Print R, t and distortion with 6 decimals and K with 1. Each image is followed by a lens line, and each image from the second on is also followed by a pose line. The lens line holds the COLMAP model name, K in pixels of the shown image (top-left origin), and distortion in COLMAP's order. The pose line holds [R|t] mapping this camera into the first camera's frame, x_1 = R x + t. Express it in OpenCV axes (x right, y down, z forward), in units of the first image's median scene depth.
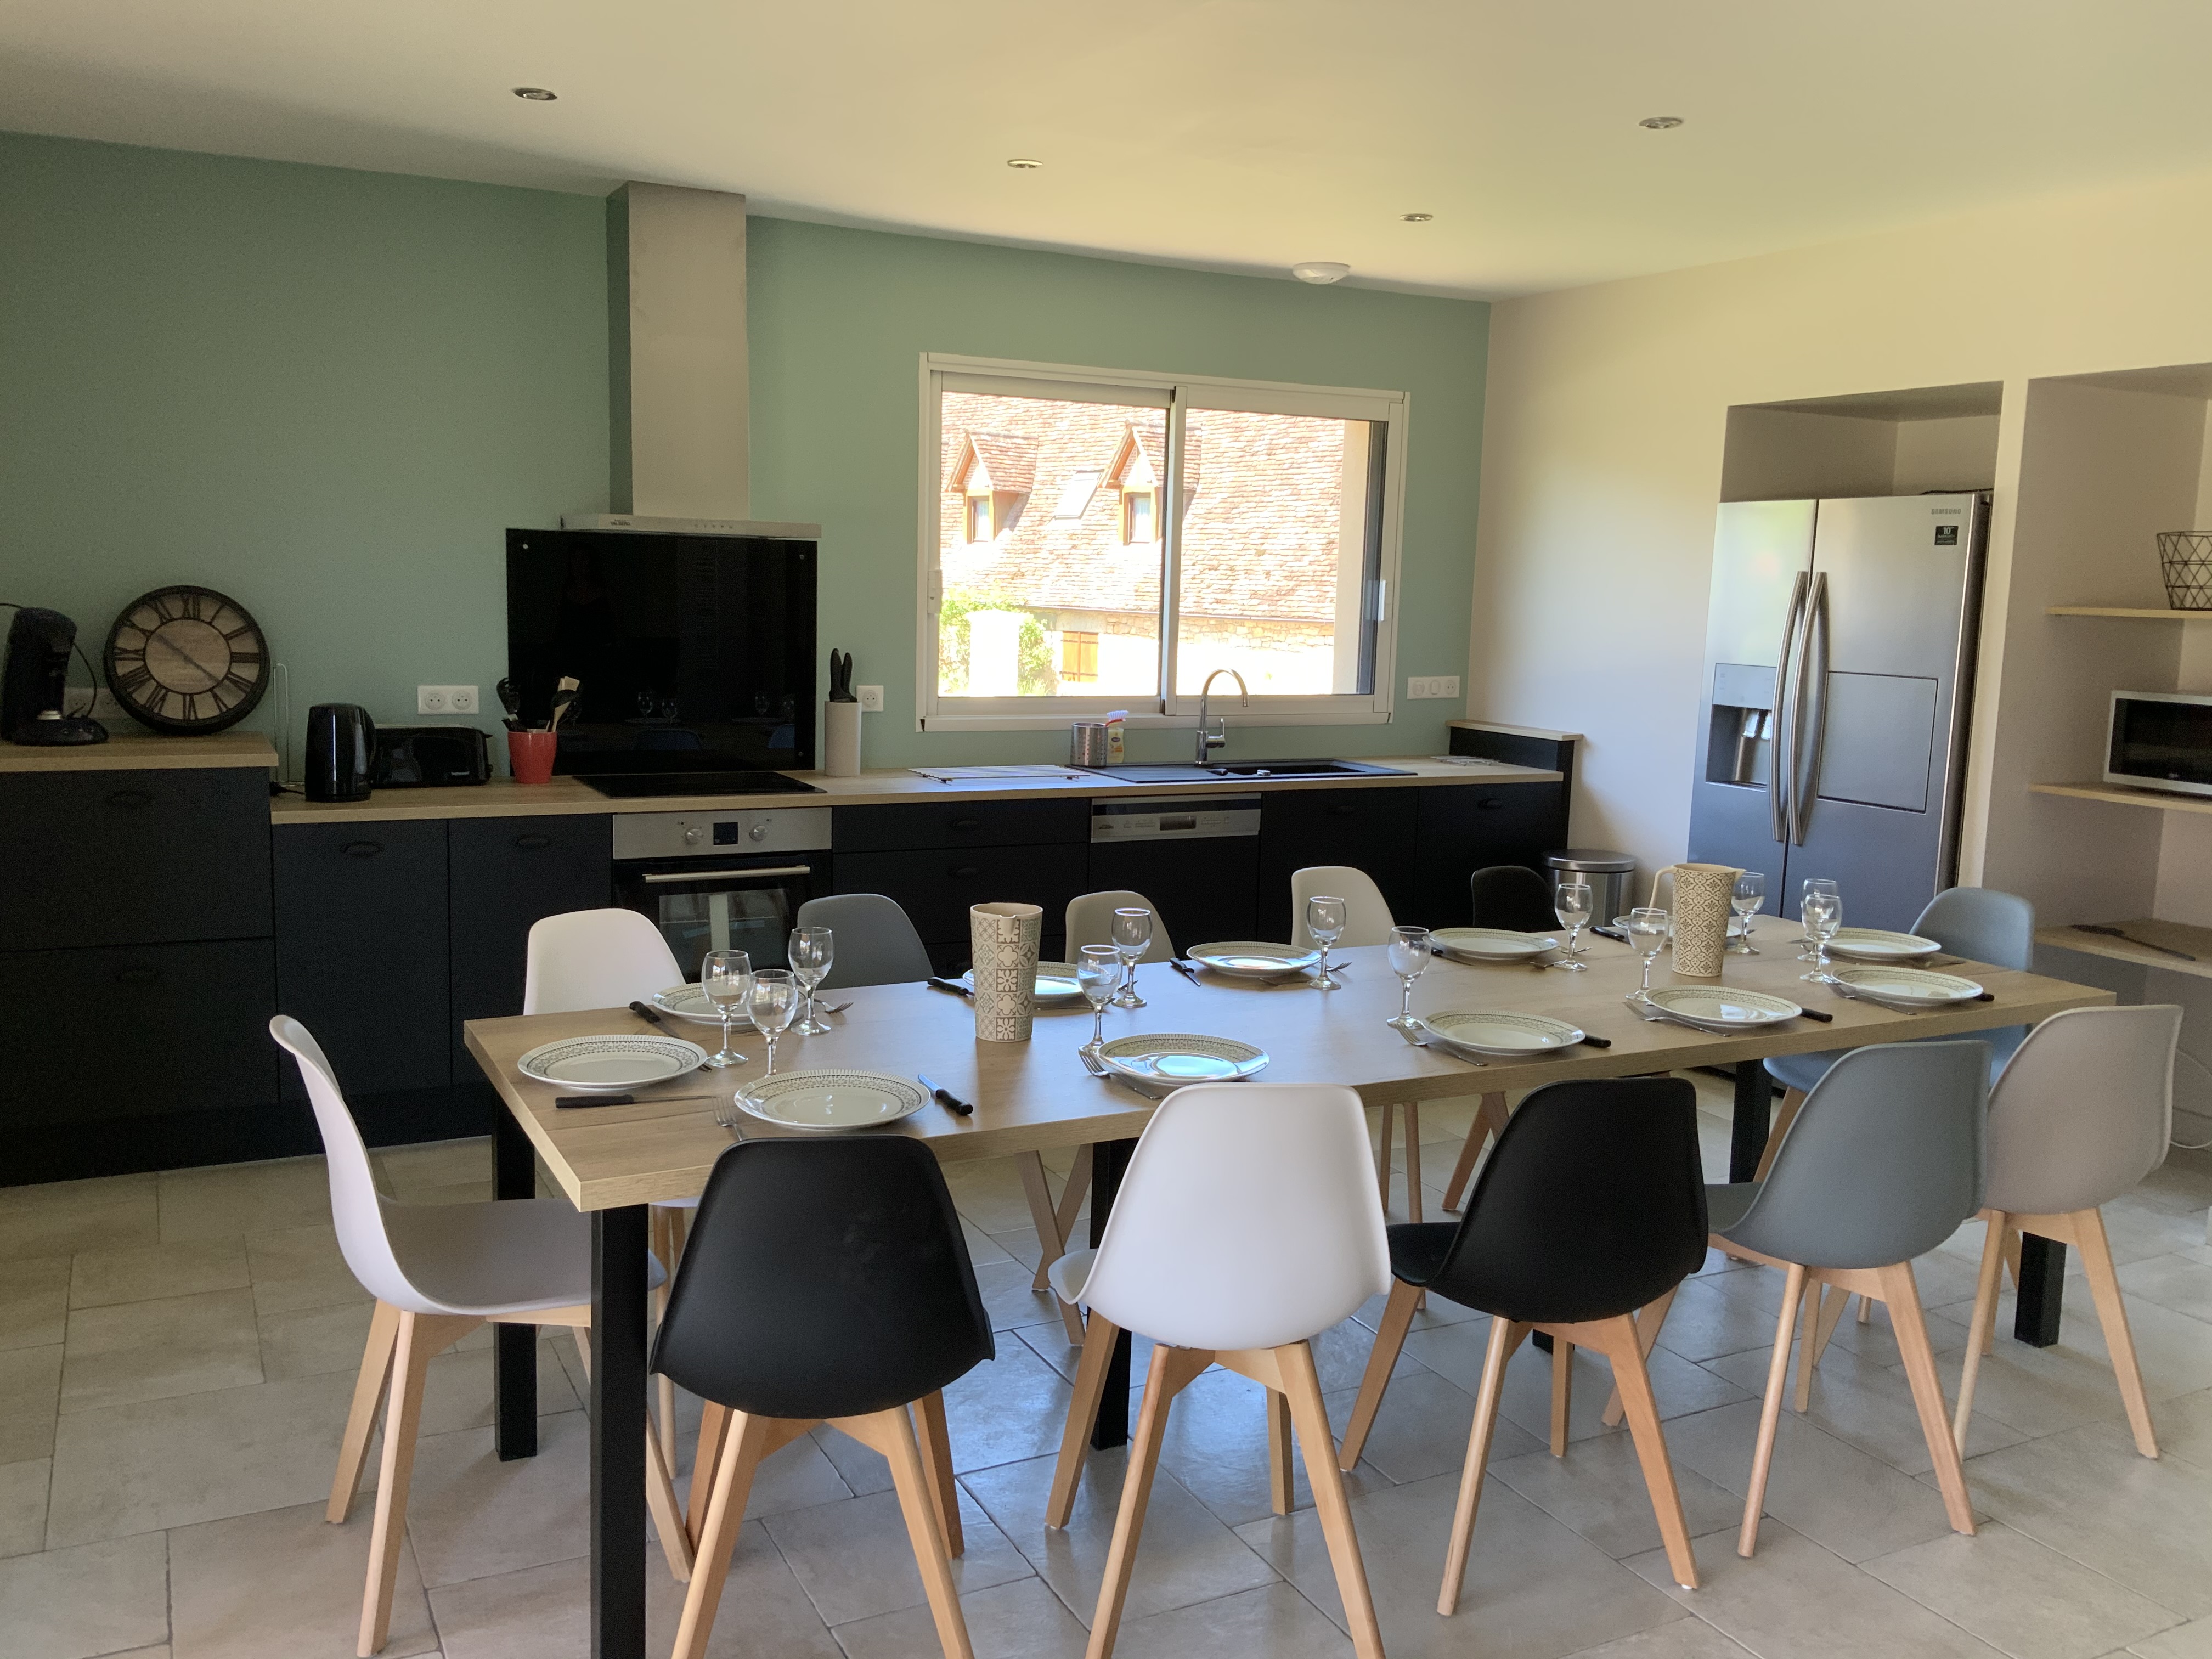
lens RADIAL K [[1855.2, 0, 1108.9], [0, 1855.2, 817.7], [0, 0, 1]] dist [0.027578, -0.067527]
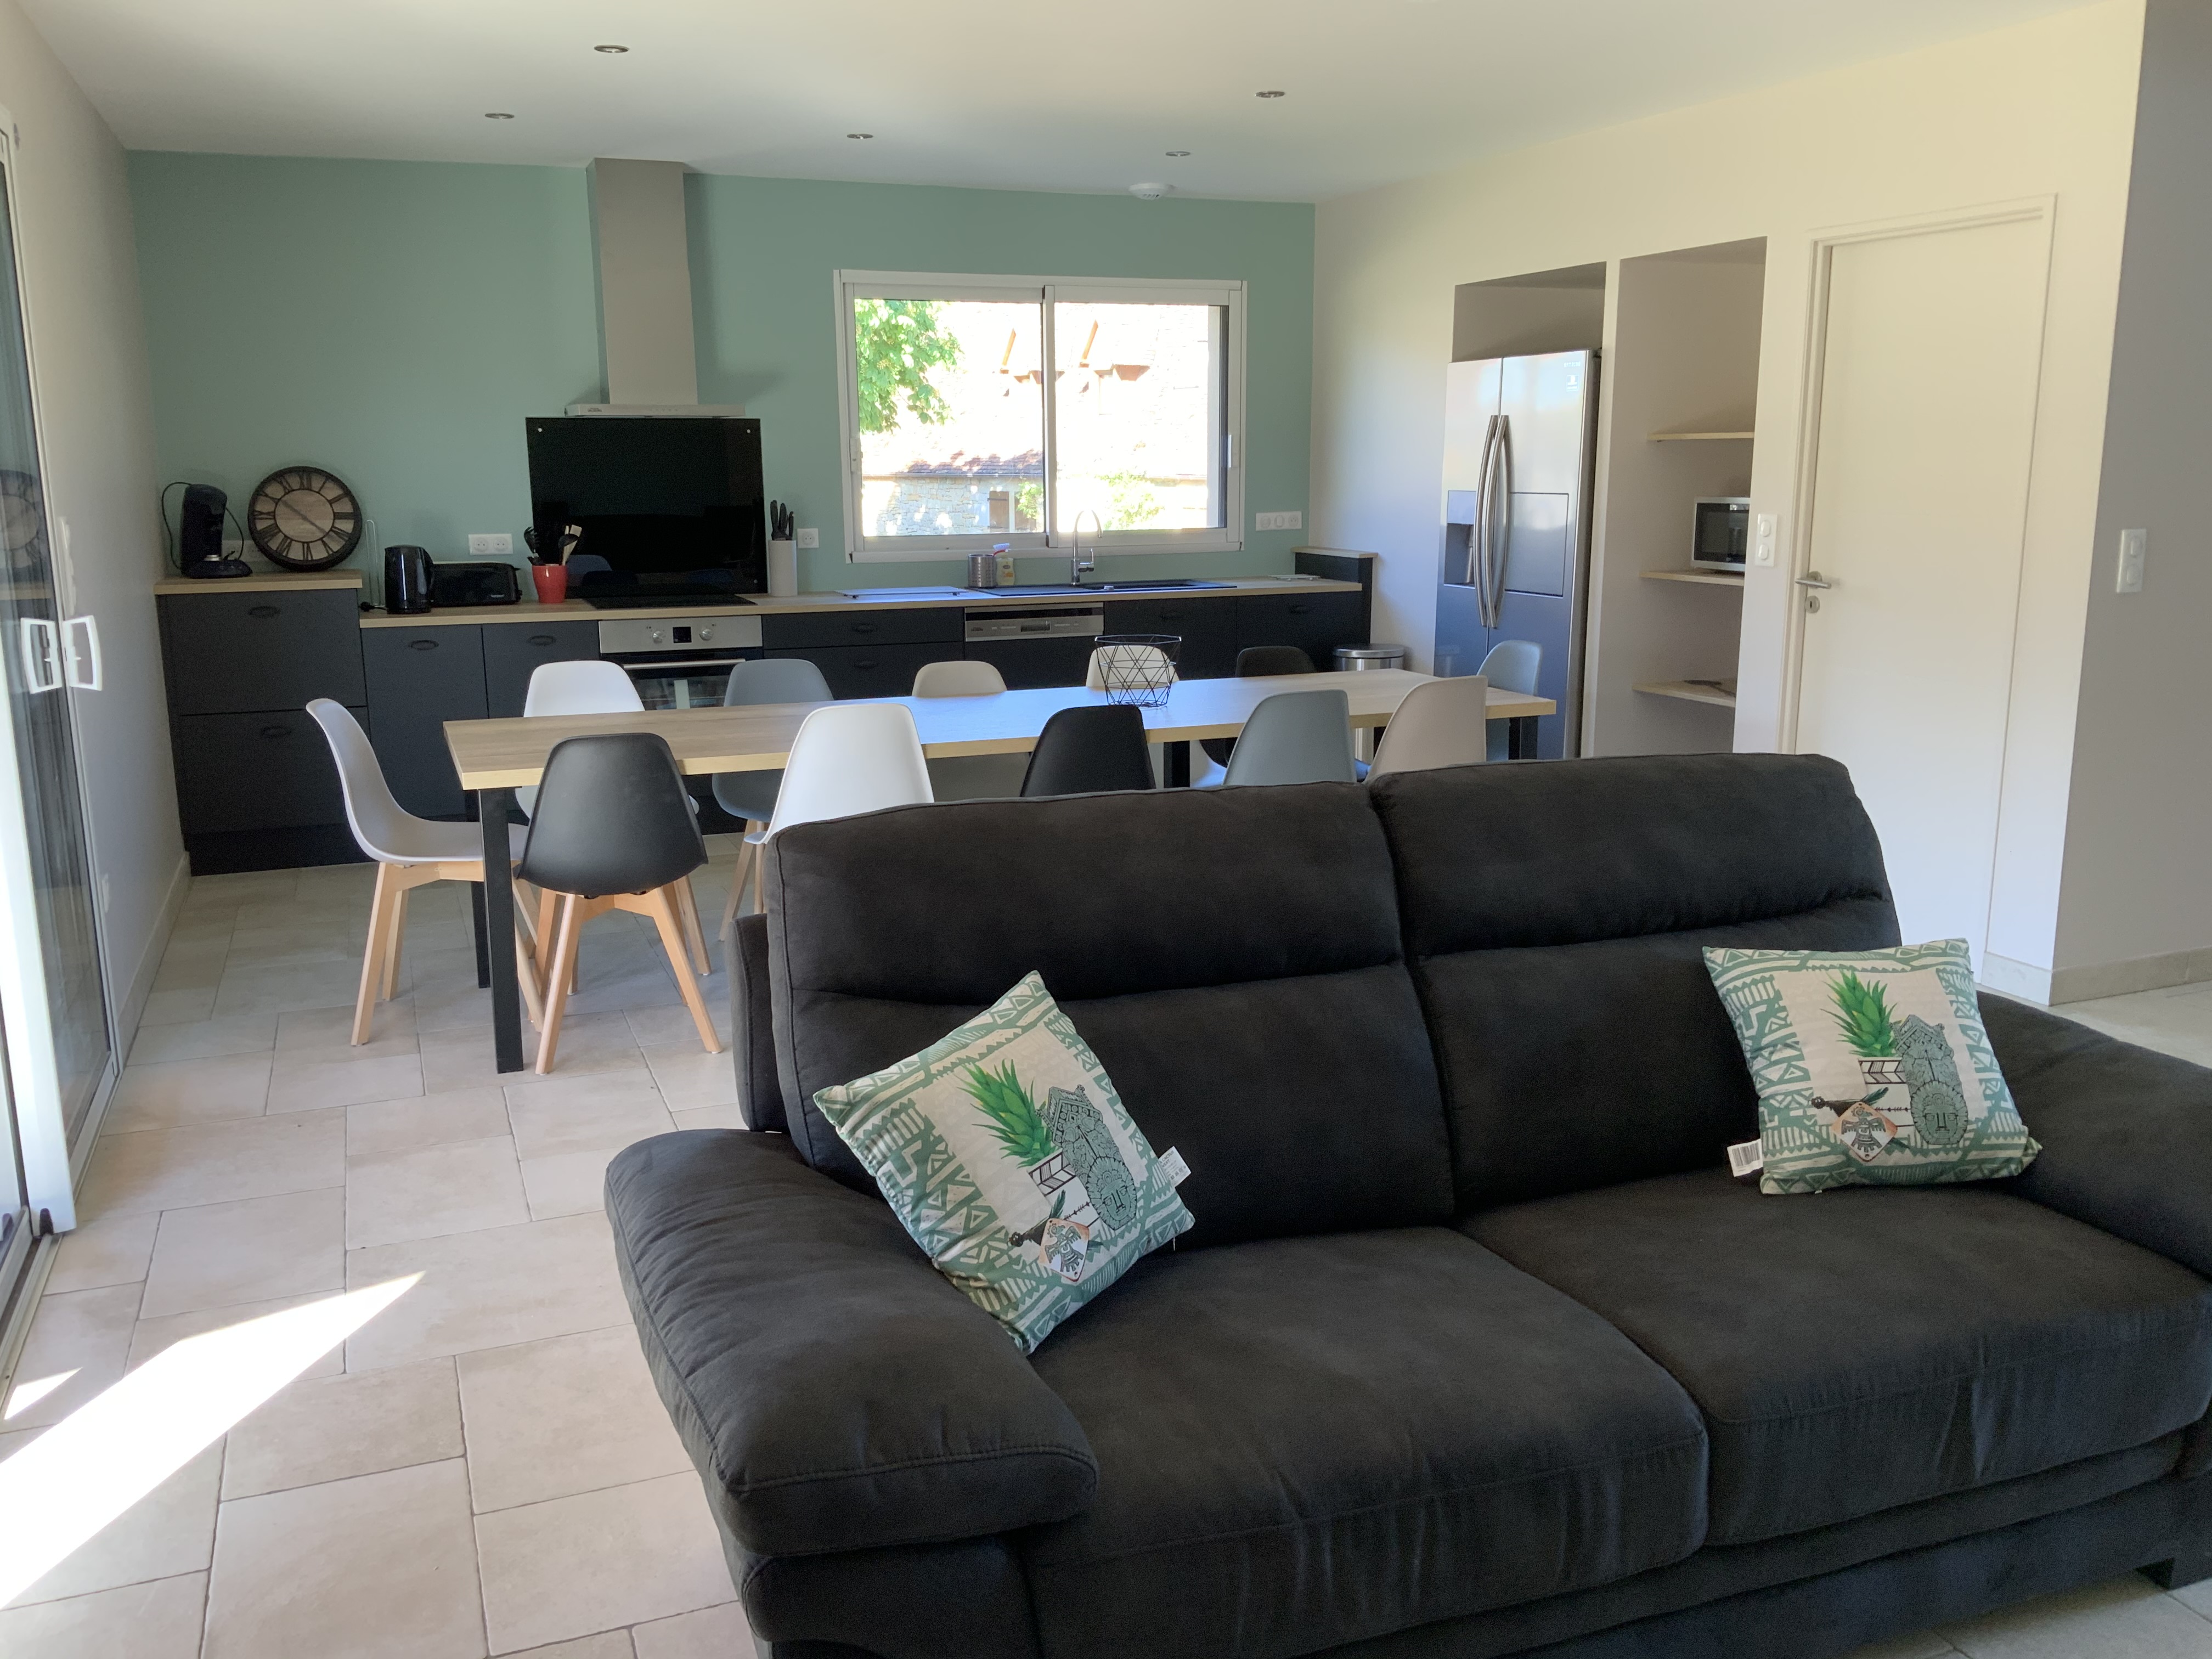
lens RADIAL K [[1855.2, 0, 1108.8], [0, 1855.2, 837.2], [0, 0, 1]] dist [0.027578, -0.067527]
pose [[0.994105, -0.012416, -0.107710, 0.248259], [0.020232, 0.997215, 0.071779, 0.063864], [0.106519, -0.073535, 0.991588, -0.339534]]
